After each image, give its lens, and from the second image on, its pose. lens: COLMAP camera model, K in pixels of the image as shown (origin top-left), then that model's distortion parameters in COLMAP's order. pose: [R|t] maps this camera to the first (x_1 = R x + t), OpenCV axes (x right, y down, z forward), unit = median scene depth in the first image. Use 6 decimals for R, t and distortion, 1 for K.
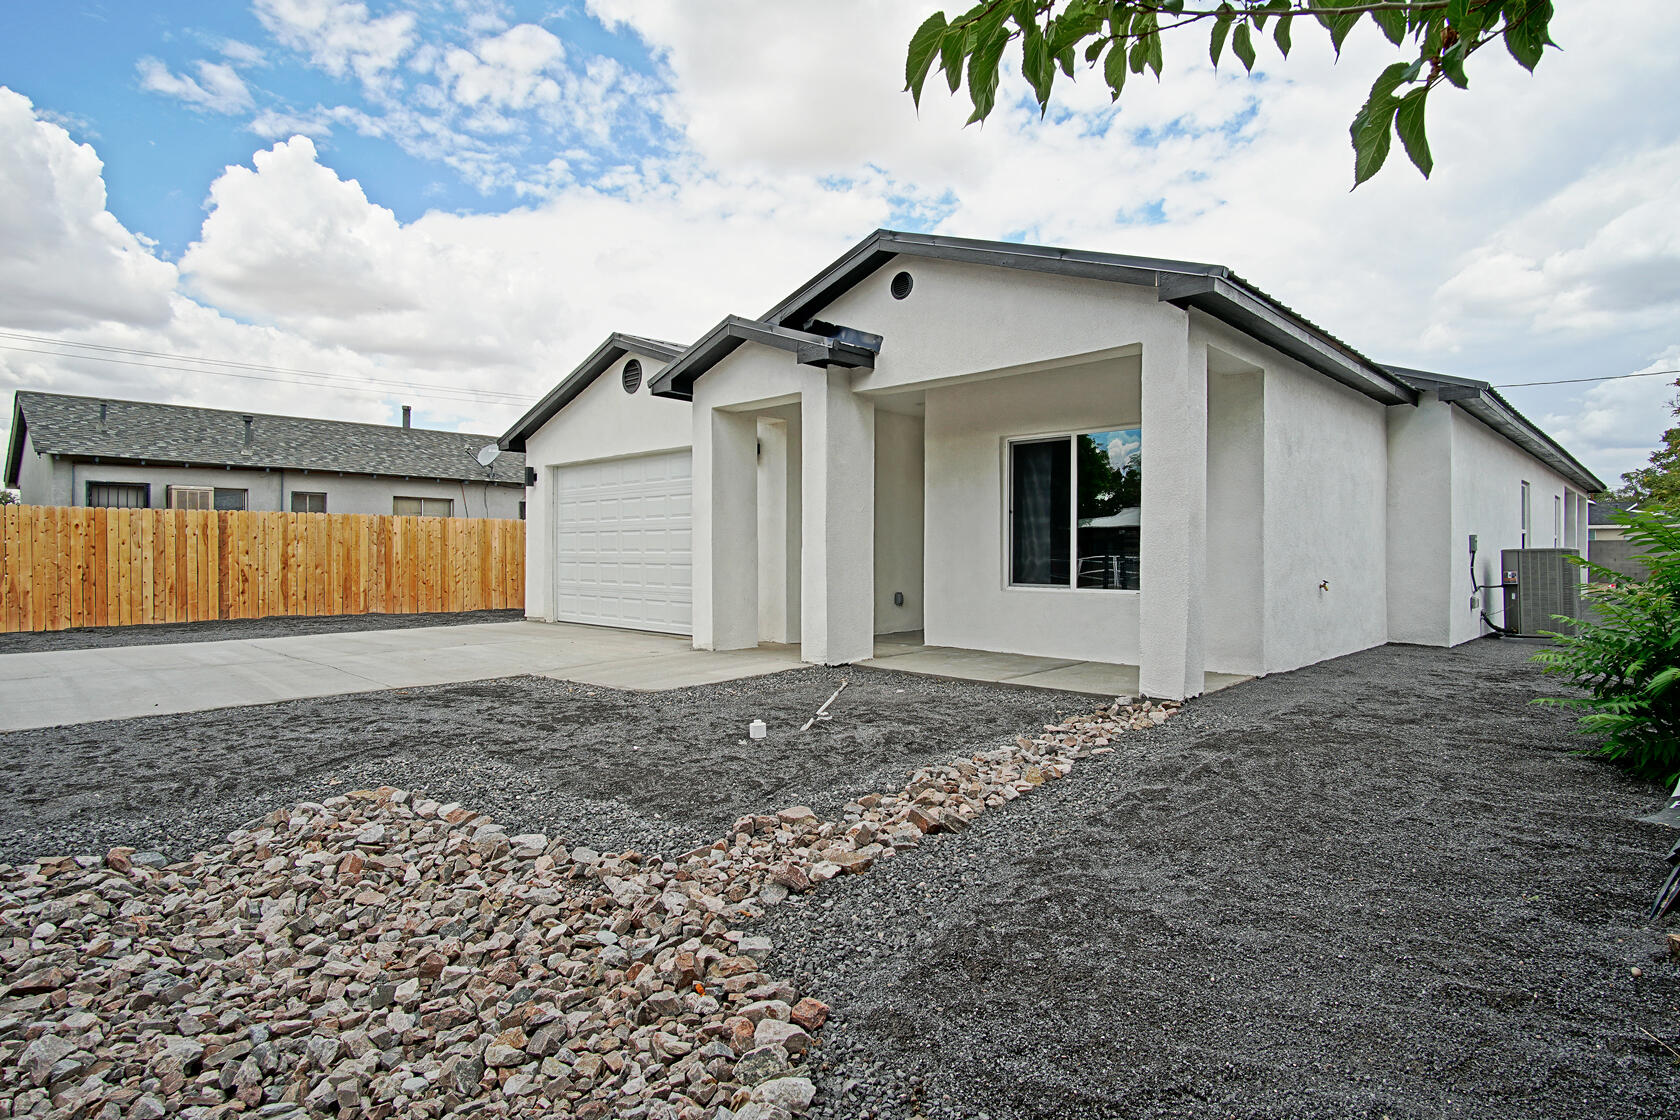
lens RADIAL K [[889.8, 0, 840.0], [0, 889.8, 560.0], [0, 0, 1]] dist [-0.033505, 0.002249]
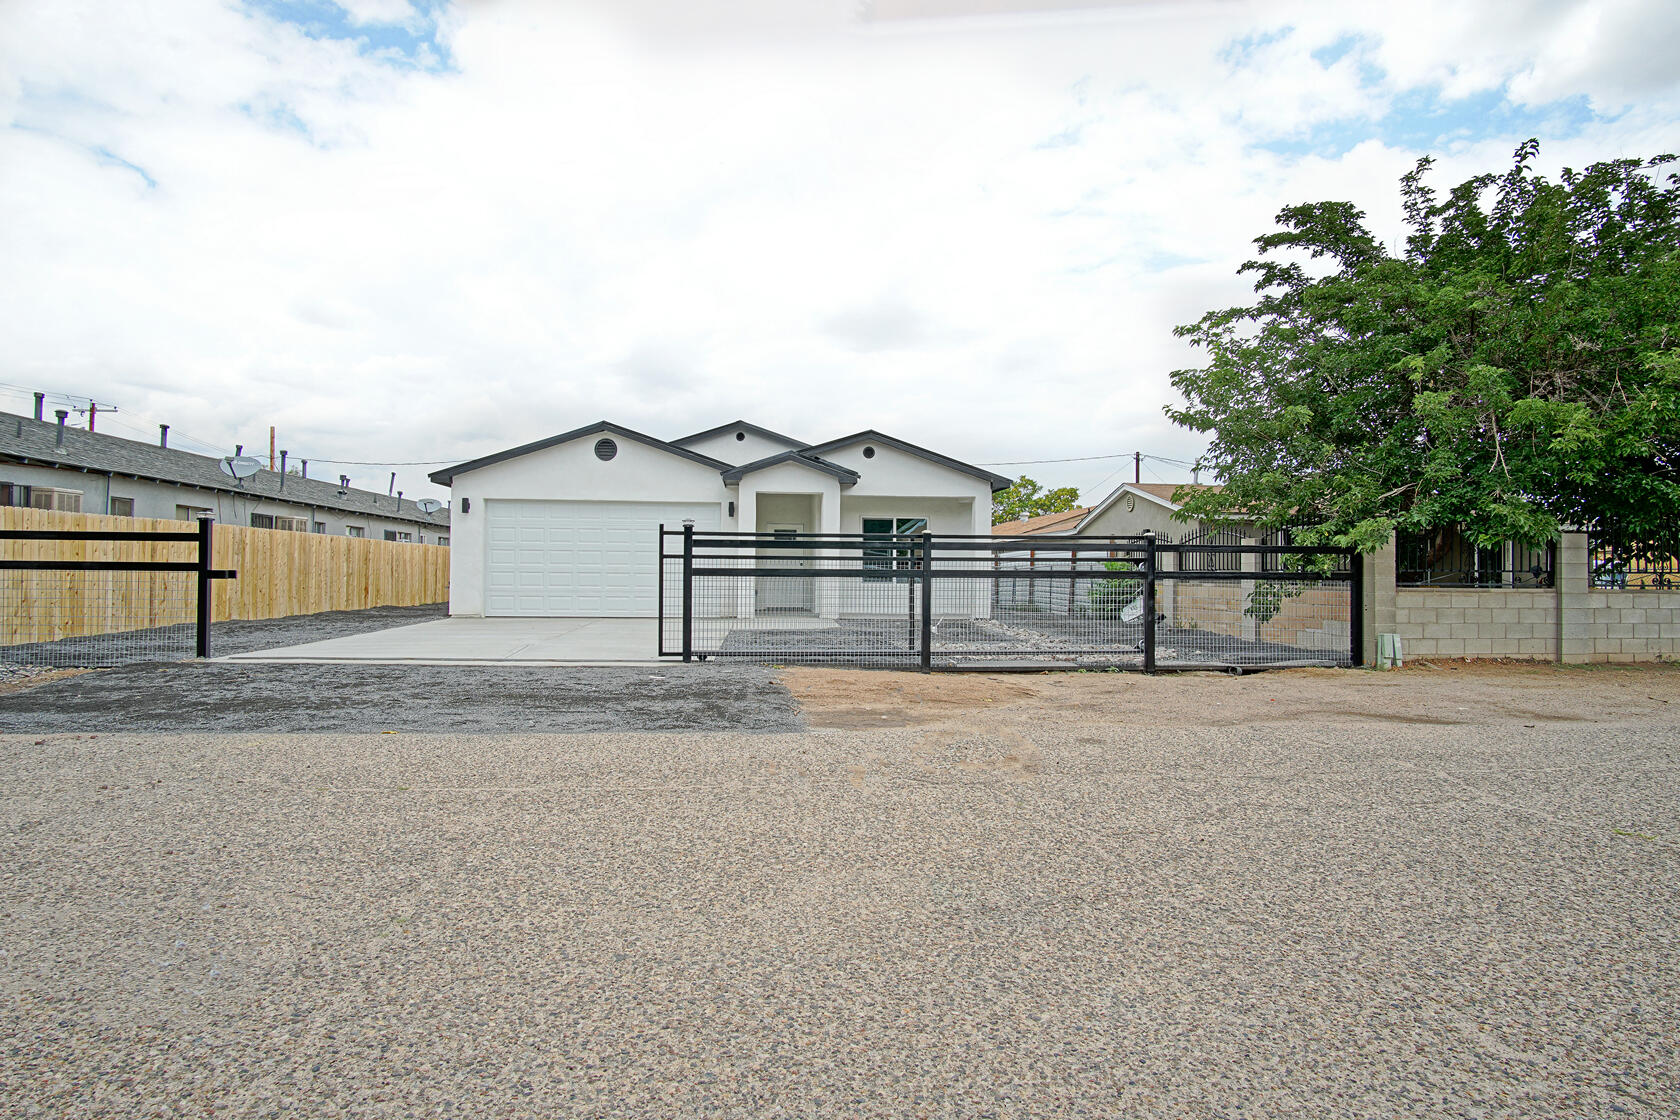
lens RADIAL K [[889.8, 0, 840.0], [0, 889.8, 560.0], [0, 0, 1]] dist [-0.033505, 0.002249]
pose [[0.643896, 0.014879, 0.764969, -0.980861], [-0.002347, 0.999845, -0.017472, 0.006168], [-0.765110, 0.009455, 0.643830, -0.241491]]
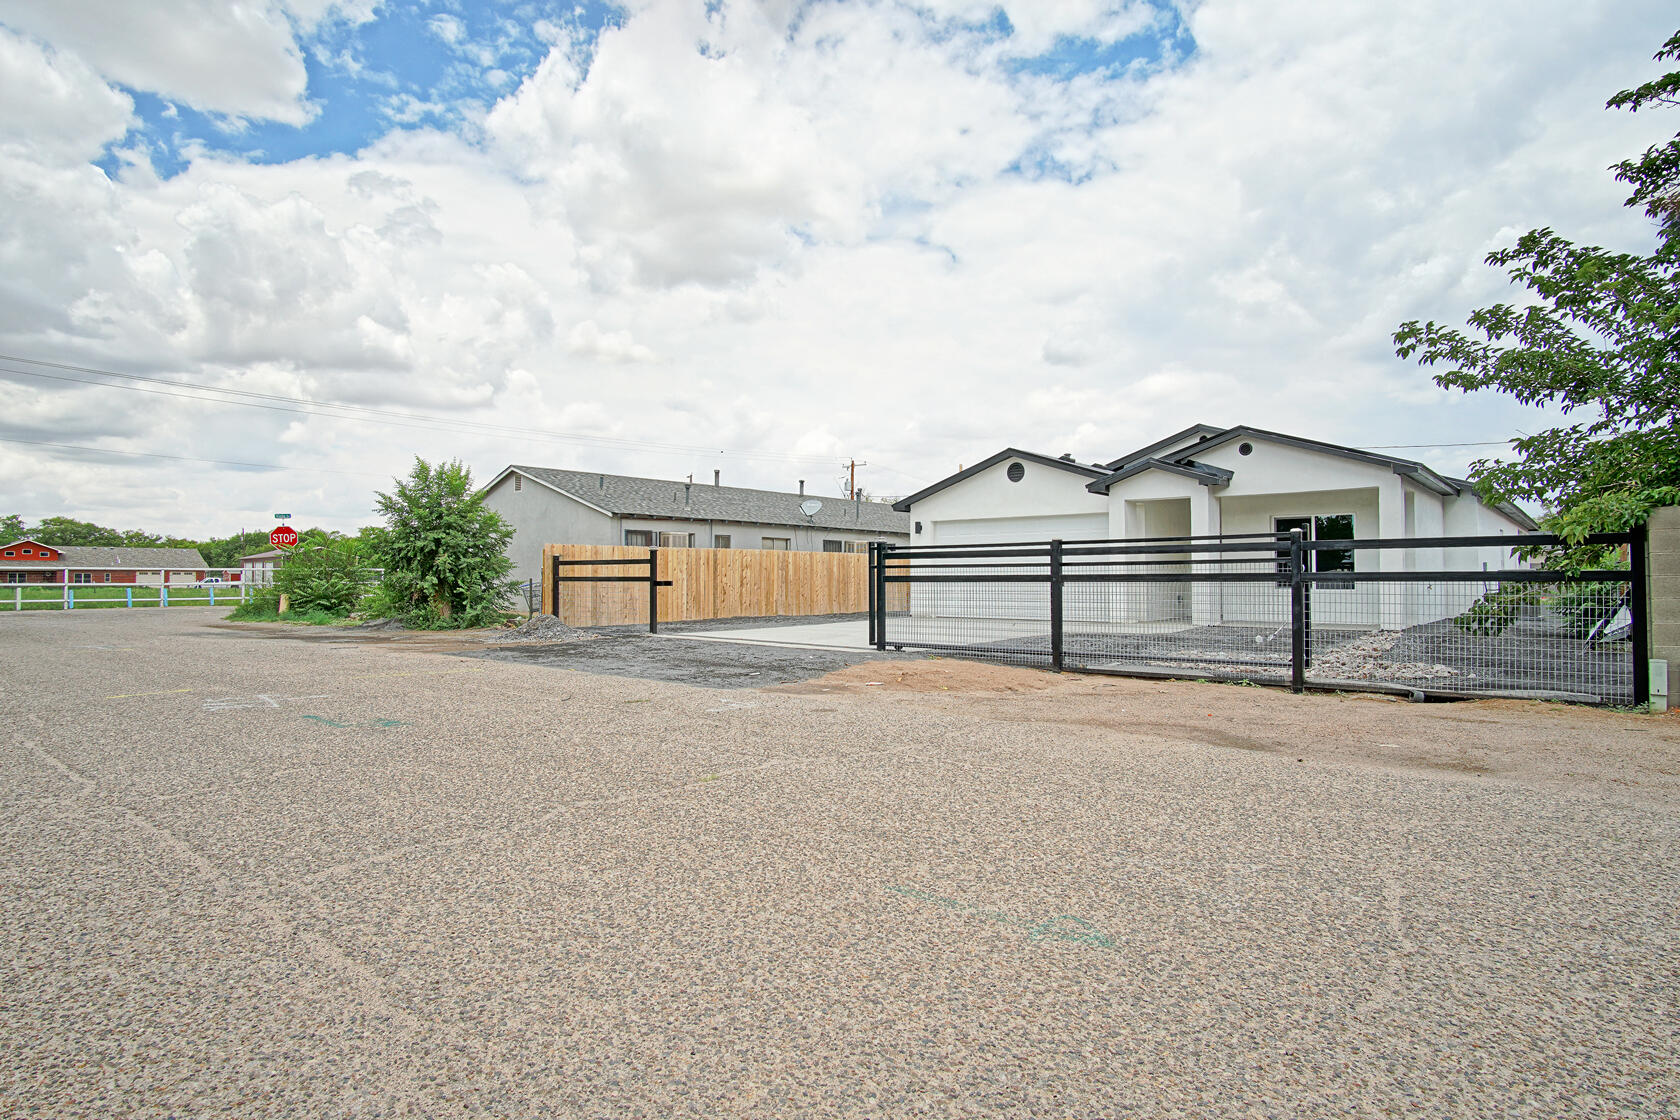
lens RADIAL K [[889.8, 0, 840.0], [0, 889.8, 560.0], [0, 0, 1]] dist [-0.033505, 0.002249]
pose [[0.998372, -0.003039, 0.056961, -0.585300], [0.004627, 0.999604, -0.027772, 0.009325], [-0.056854, 0.027991, 0.997990, -0.609478]]
